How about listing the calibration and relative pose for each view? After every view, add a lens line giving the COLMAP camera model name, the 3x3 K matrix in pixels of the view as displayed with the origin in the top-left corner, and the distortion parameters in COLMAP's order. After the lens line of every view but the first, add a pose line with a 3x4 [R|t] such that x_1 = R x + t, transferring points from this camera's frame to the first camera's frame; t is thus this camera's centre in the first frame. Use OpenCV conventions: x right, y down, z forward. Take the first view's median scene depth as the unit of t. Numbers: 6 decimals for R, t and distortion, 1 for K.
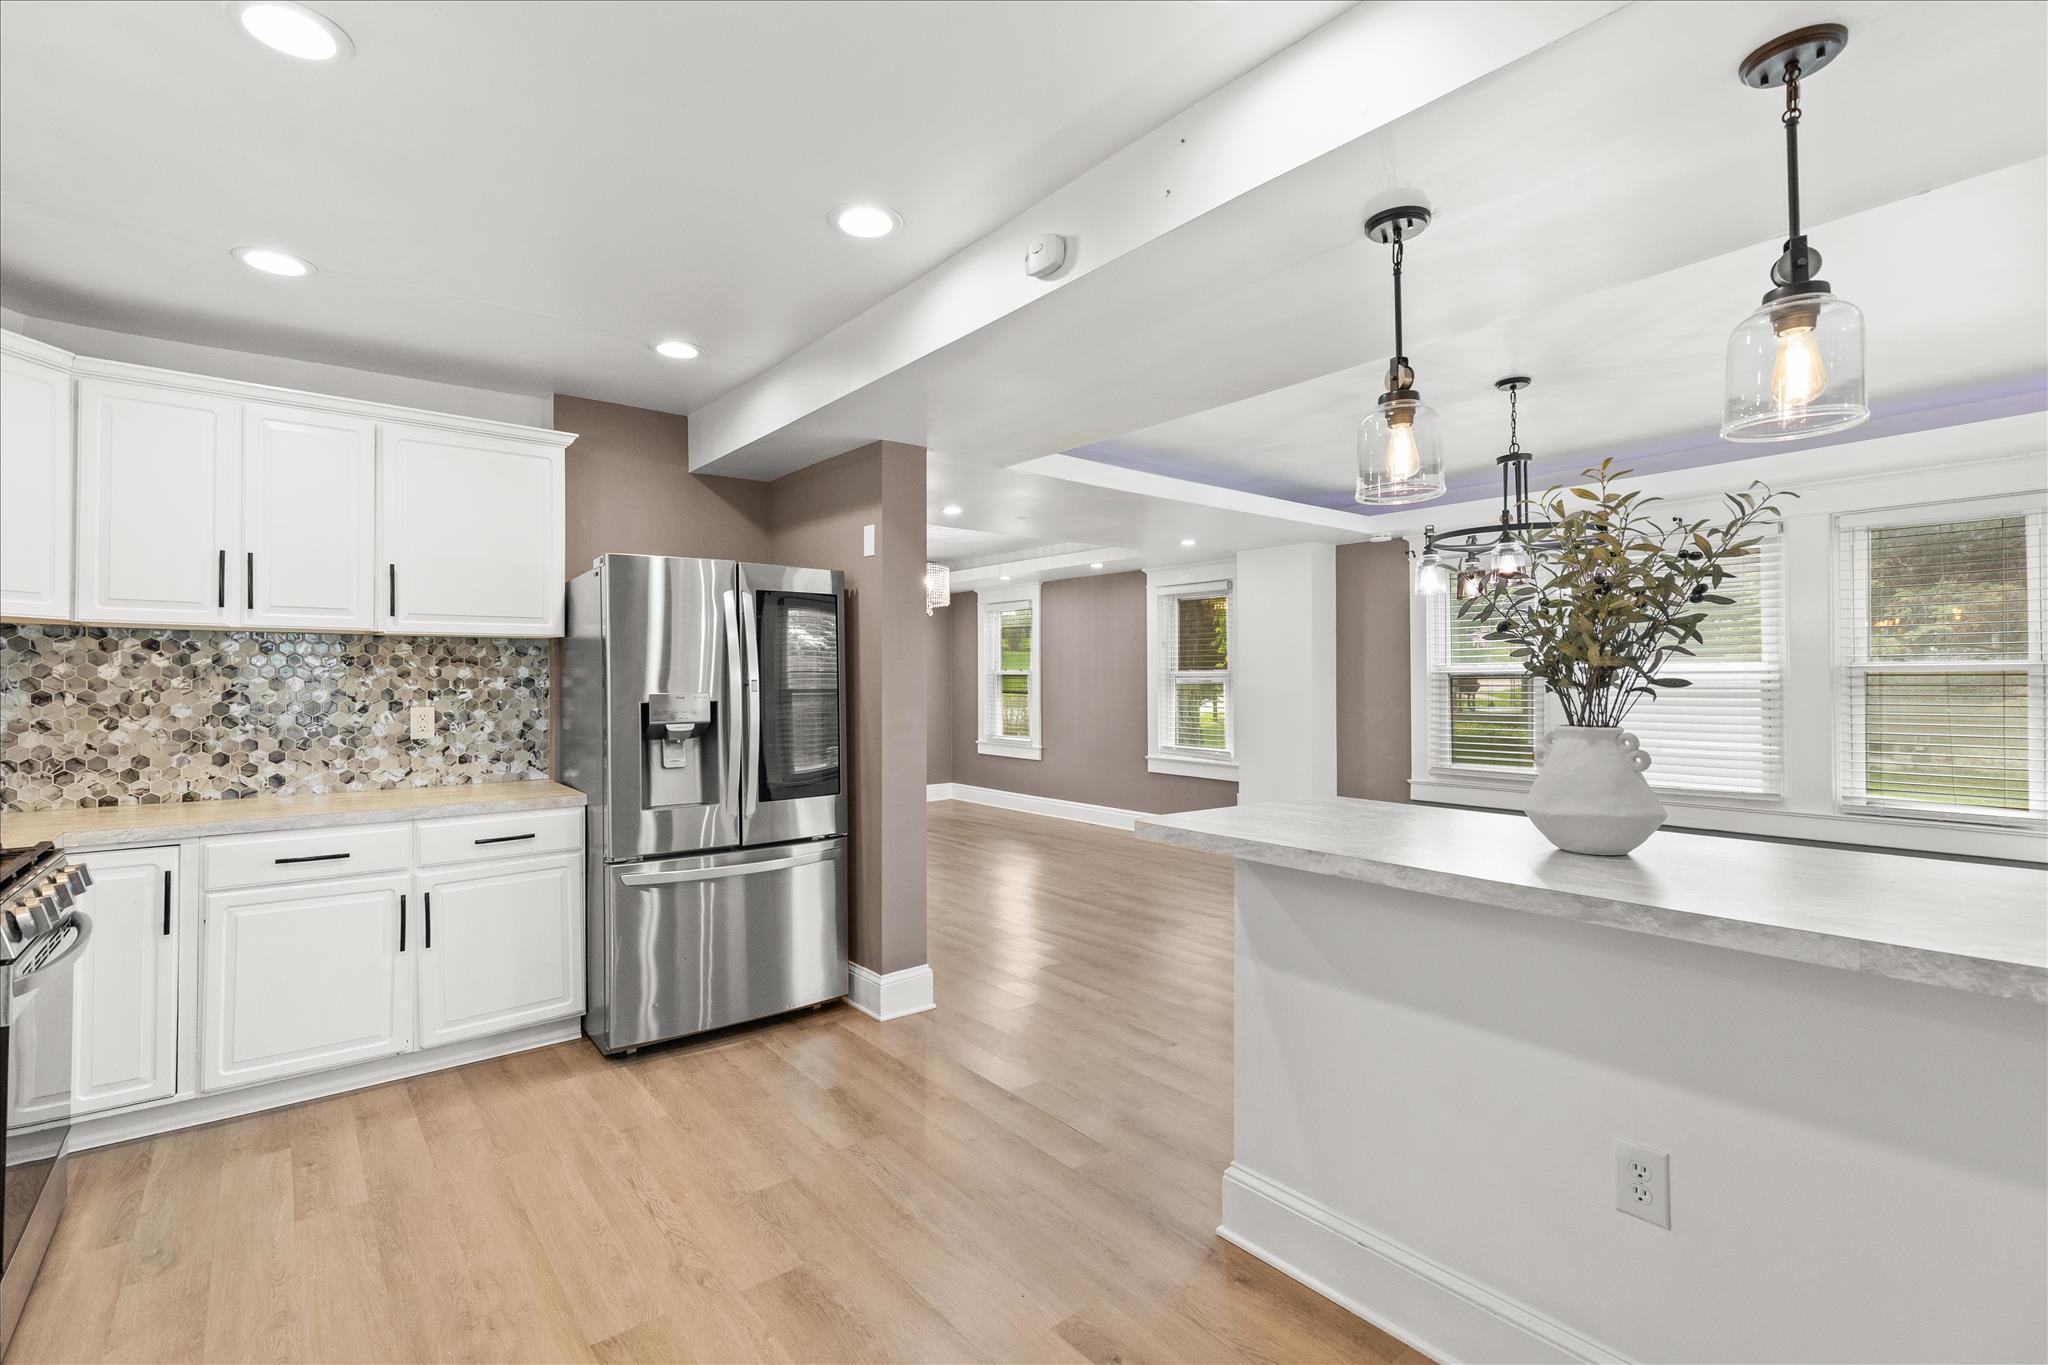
lens RADIAL K [[906.7, 0, 1024.0], [0, 906.7, 682.5], [0, 0, 1]] dist [-0.001498, -0.000069]
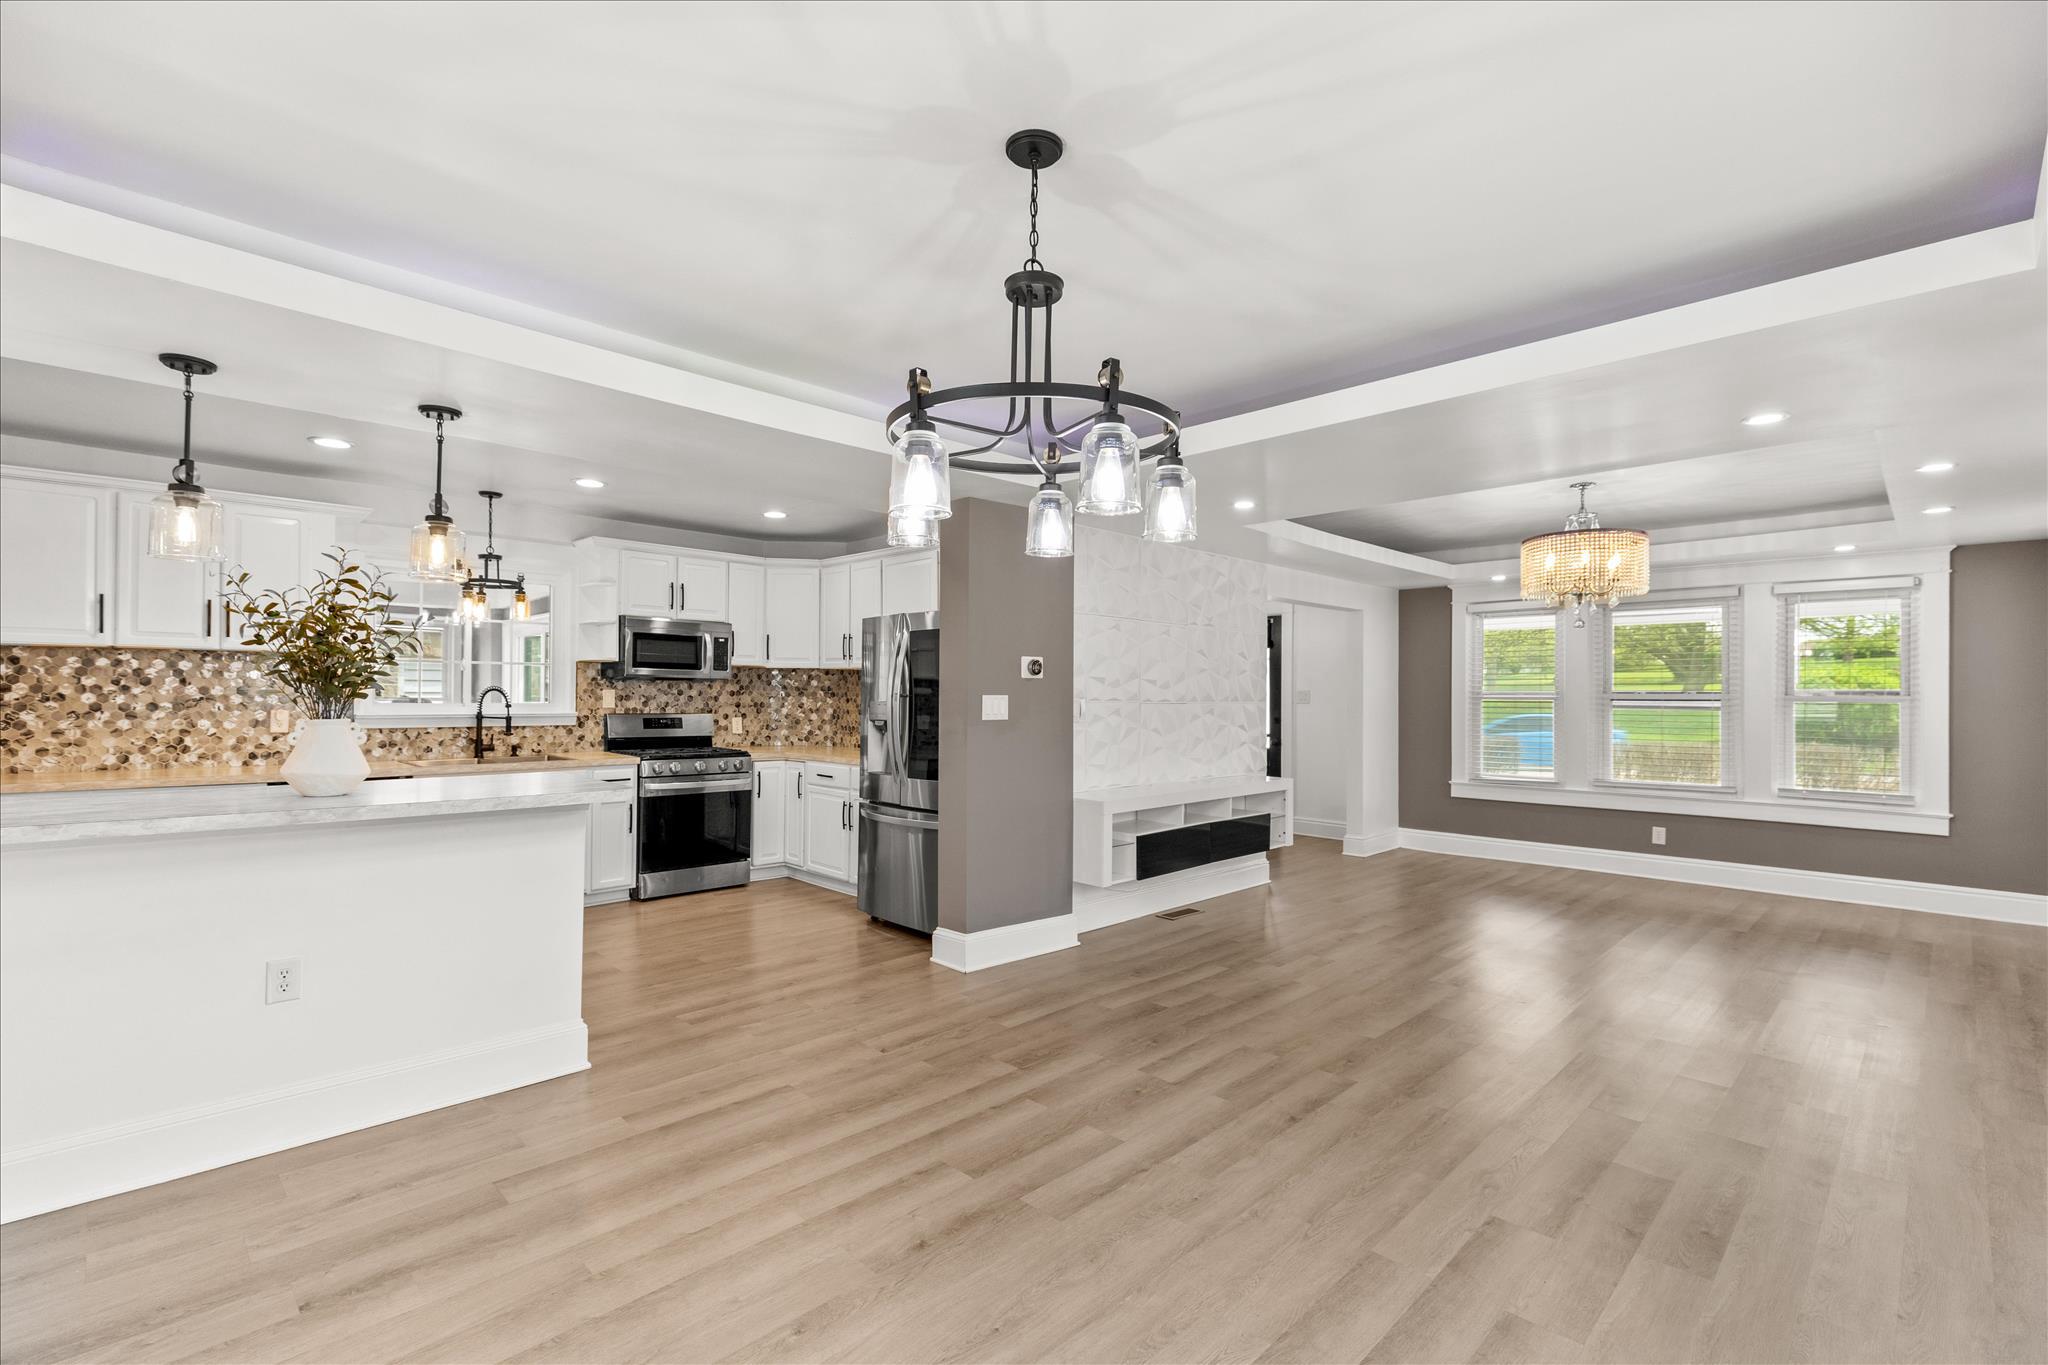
lens RADIAL K [[925.7, 0, 1003.4], [0, 925.7, 701.6], [0, 0, 1]] dist [0.001042, 0.000130]
pose [[0.085095, 0.010599, -0.996316, 1.109863], [-0.007754, 0.999920, 0.009975, -0.005549], [0.996343, 0.006877, 0.085171, 0.956382]]
